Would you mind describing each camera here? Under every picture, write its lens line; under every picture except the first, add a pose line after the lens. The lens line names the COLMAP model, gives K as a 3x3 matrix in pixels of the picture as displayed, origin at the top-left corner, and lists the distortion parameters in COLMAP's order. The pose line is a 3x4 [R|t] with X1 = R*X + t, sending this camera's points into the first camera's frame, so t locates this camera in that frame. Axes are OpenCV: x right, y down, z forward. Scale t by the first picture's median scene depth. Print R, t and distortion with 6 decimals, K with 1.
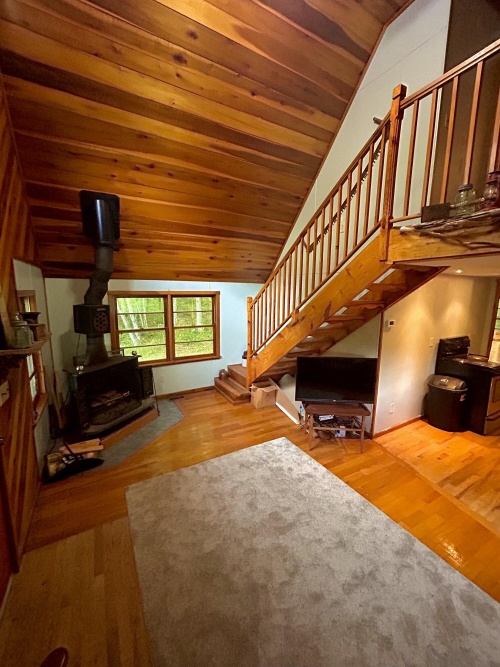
lens RADIAL K [[271.4, 0, 248.8], [0, 271.4, 333.1], [0, 0, 1]] dist [-0.001325, 0.001216]
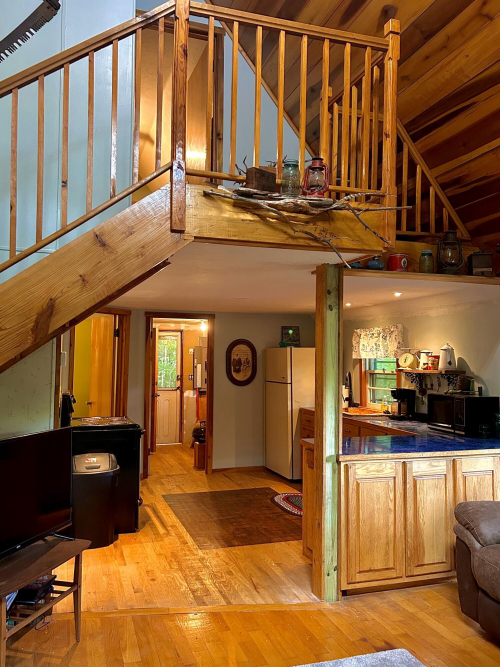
lens RADIAL K [[556.8, 0, 250.3], [0, 556.8, 334.5], [0, 0, 1]] dist [0.005284, 0.000226]
pose [[0.187427, 0.036752, 0.981591, -0.493855], [0.139588, 0.988162, -0.063651, 0.039487], [-0.972310, 0.148948, 0.180079, 0.506387]]
